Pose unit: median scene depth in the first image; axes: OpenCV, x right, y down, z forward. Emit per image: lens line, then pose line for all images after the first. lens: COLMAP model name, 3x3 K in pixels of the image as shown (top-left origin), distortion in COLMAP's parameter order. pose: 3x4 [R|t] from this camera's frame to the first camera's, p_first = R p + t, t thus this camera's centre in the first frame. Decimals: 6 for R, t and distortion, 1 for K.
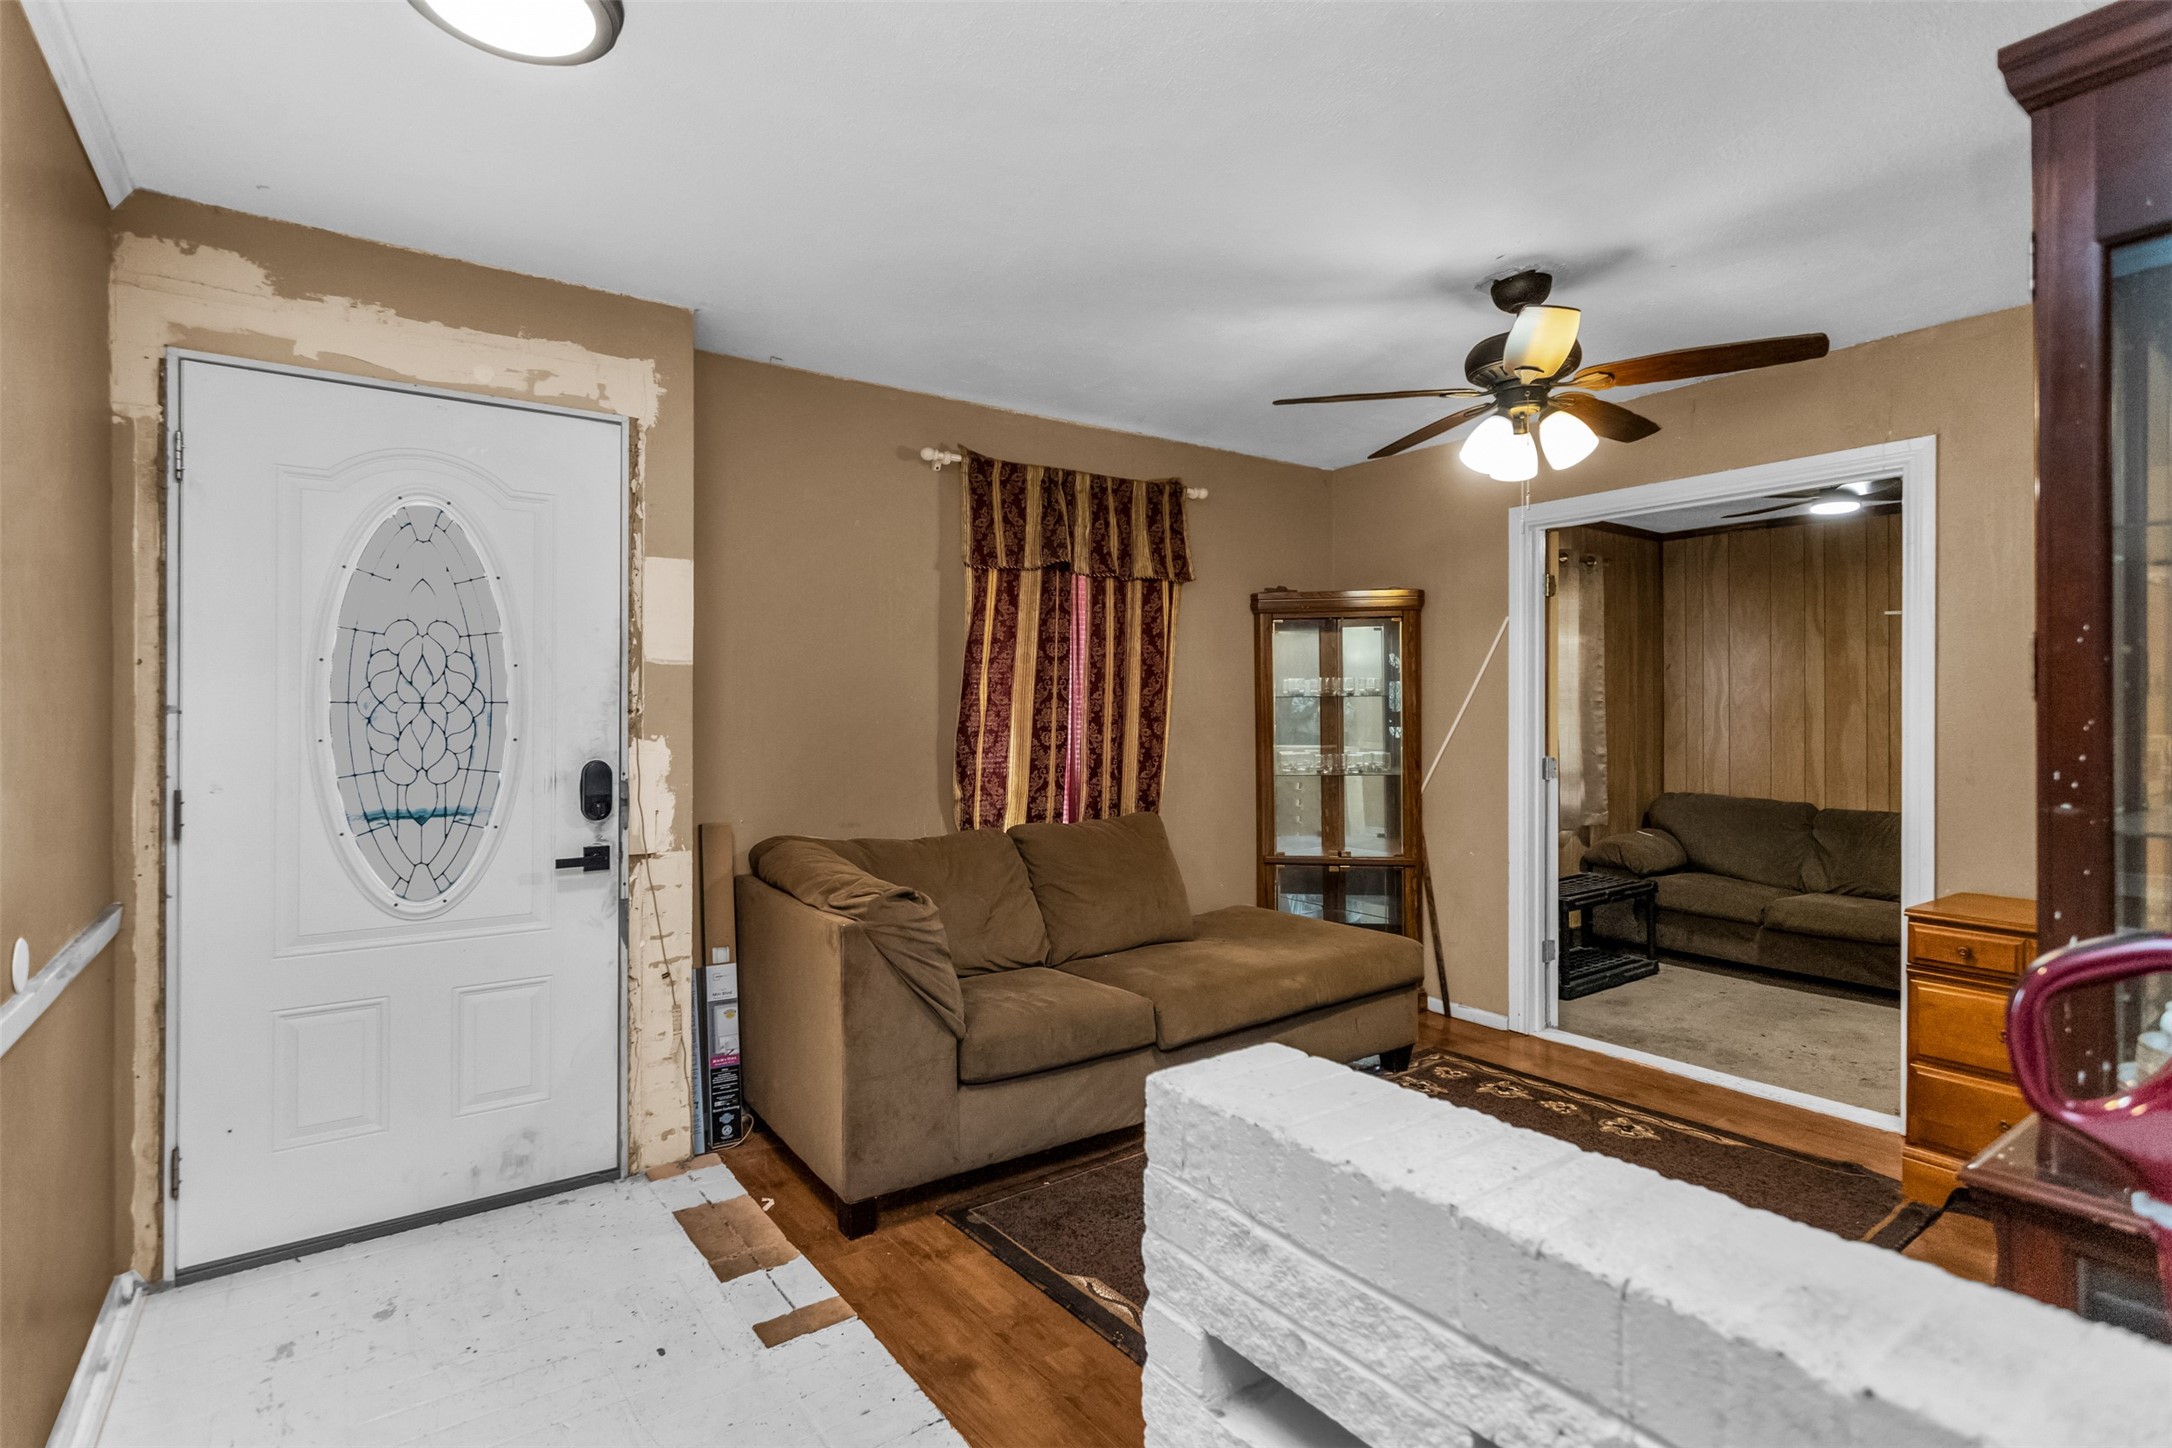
lens RADIAL K [[1052.0, 0, 1081.1], [0, 1052.0, 704.5], [0, 0, 1]] dist [-0.000231, 0.000809]
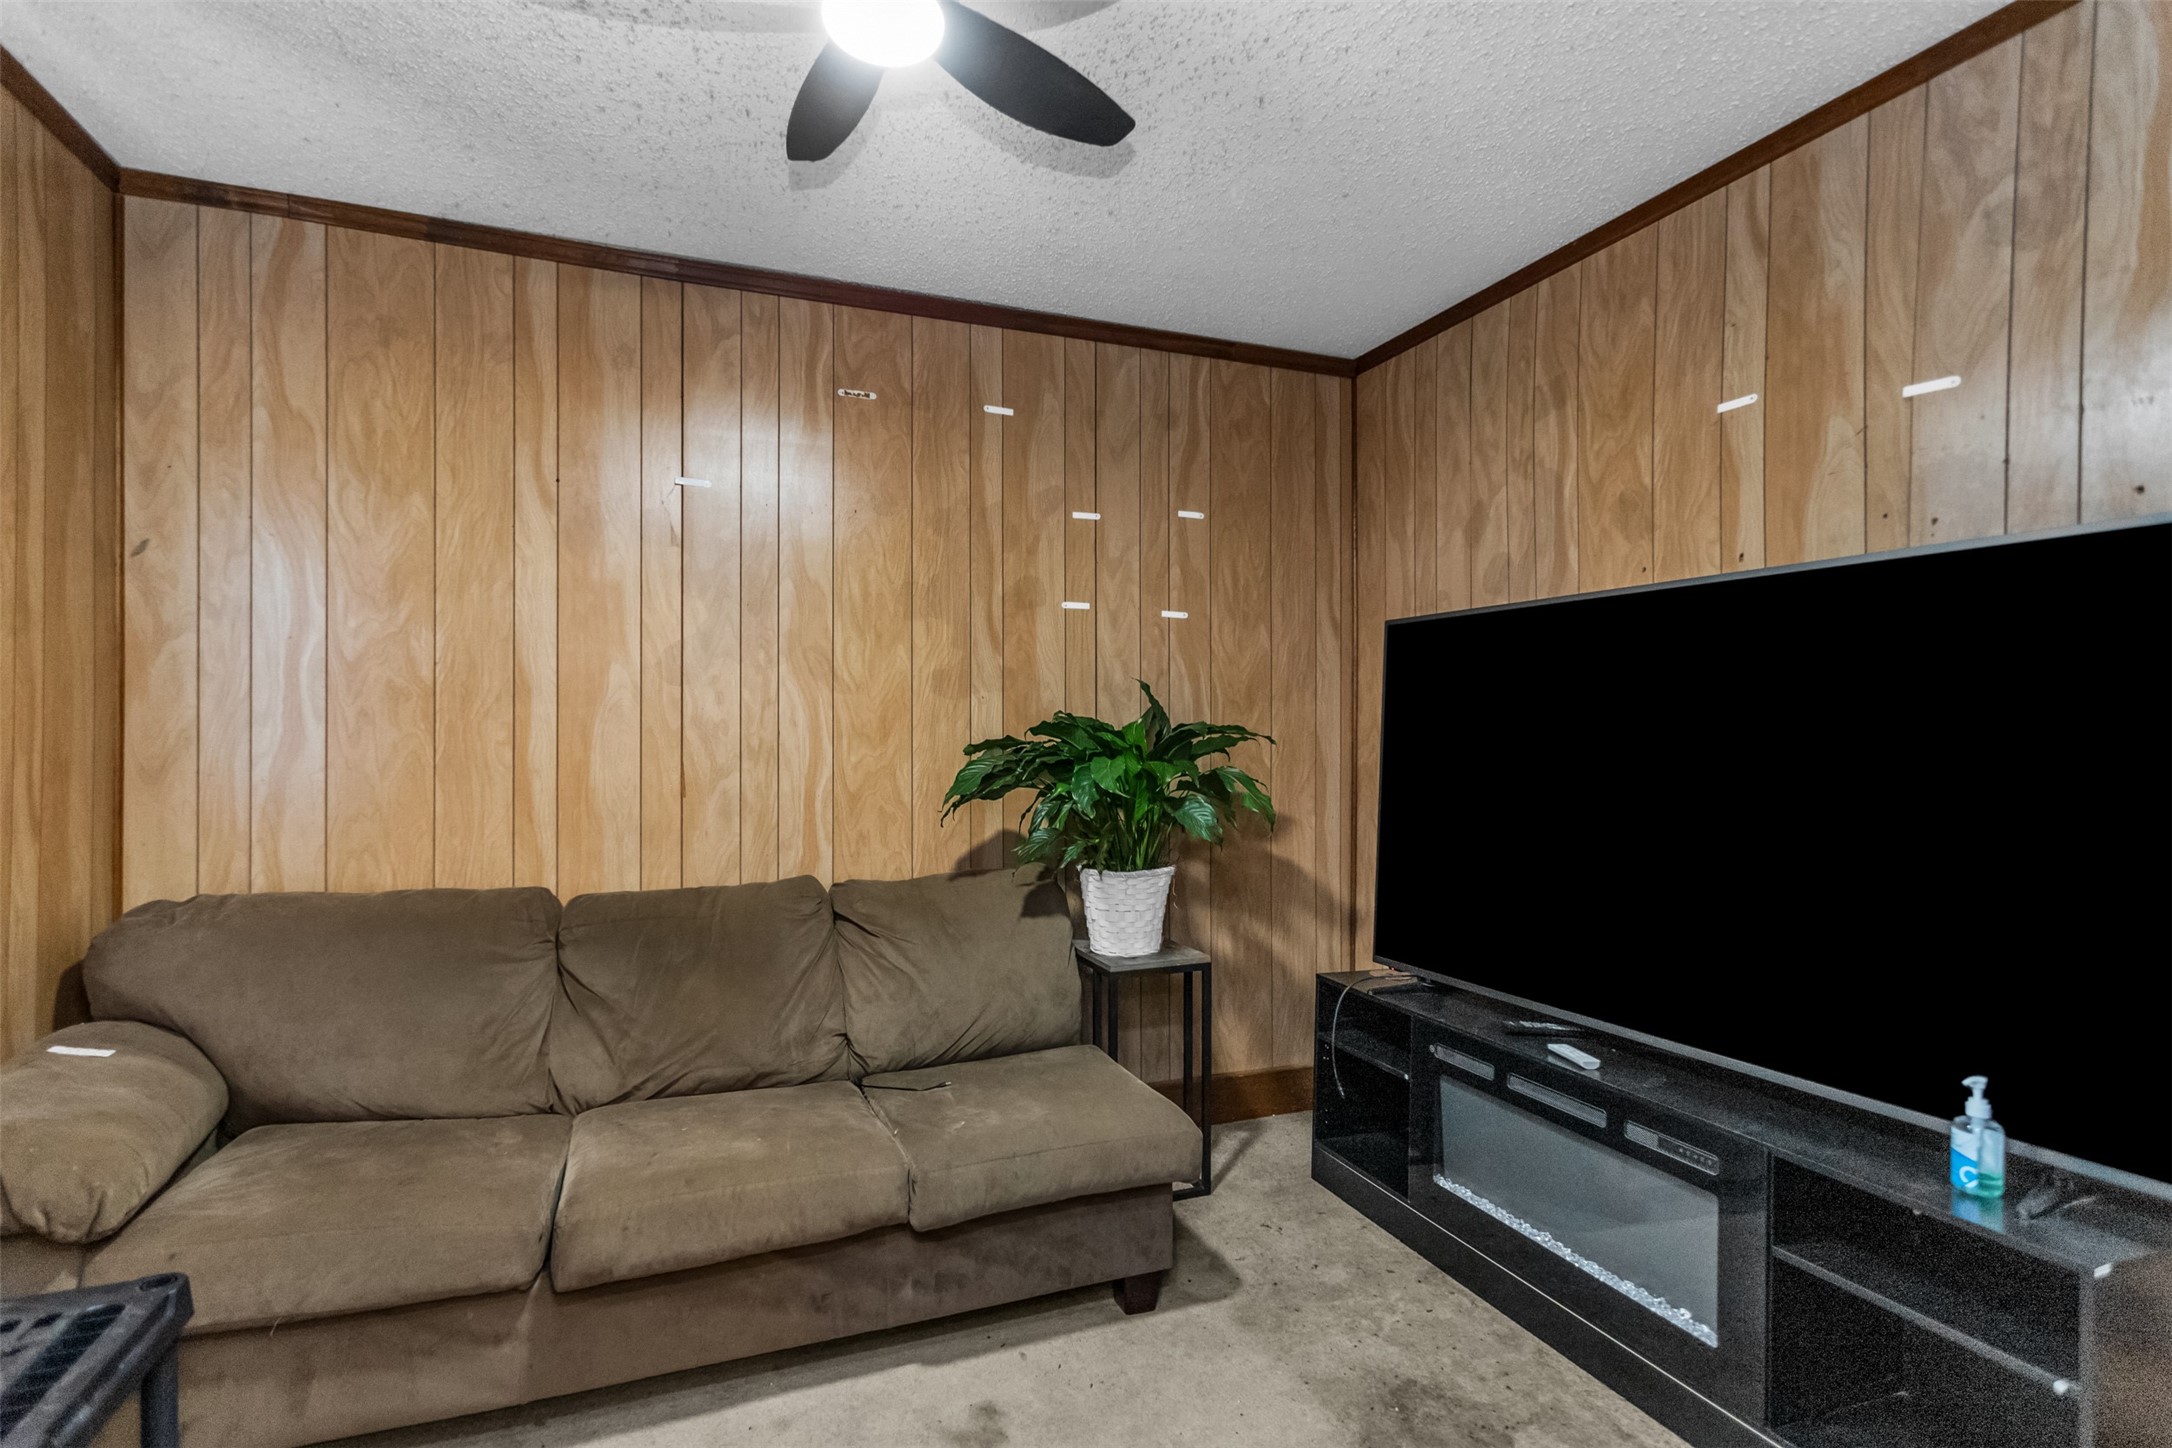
lens RADIAL K [[1066.4, 0, 1082.1], [0, 1066.4, 720.7], [0, 0, 1]] dist [0.001341, 0.001019]
pose [[0.245964, 0.006114, 0.969260, 0.477235], [-0.008722, 0.999954, -0.004094, 0.037182], [-0.969240, -0.007447, 0.246006, 1.004581]]
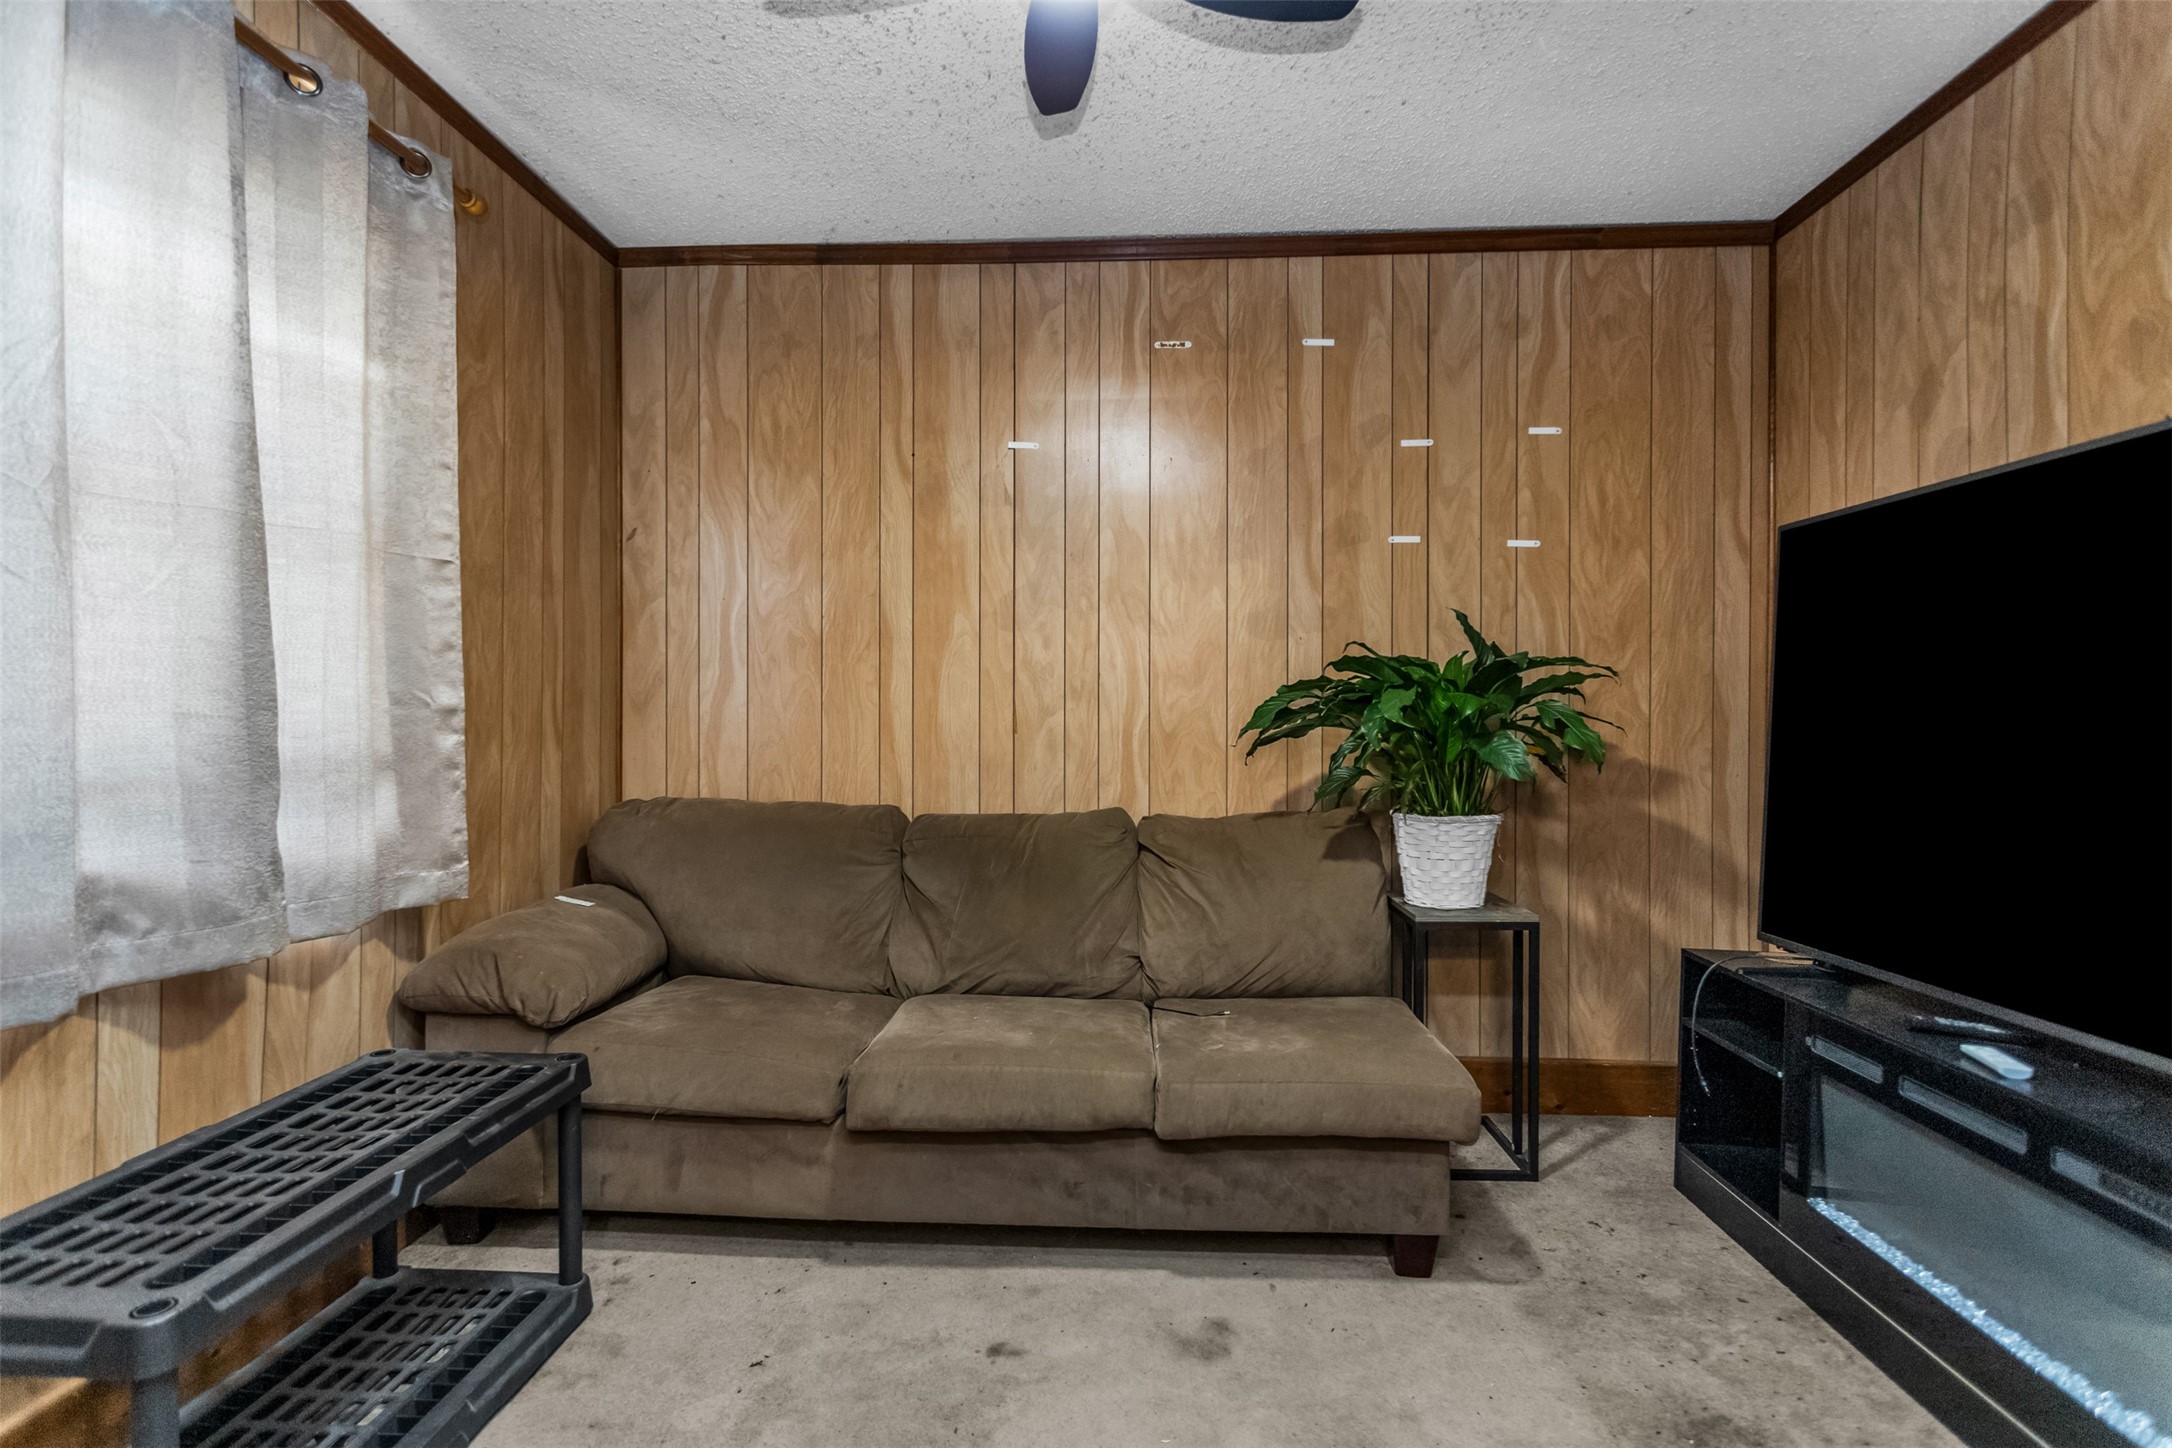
lens RADIAL K [[1062.1, 0, 1080.7], [0, 1062.1, 721.4], [0, 0, 1]] dist [0.000567, 0.001109]
pose [[0.628121, -0.001715, 0.778114, 0.526208], [-0.007405, 0.999939, 0.008181, 0.072468], [-0.778081, -0.010901, 0.628070, 0.909940]]
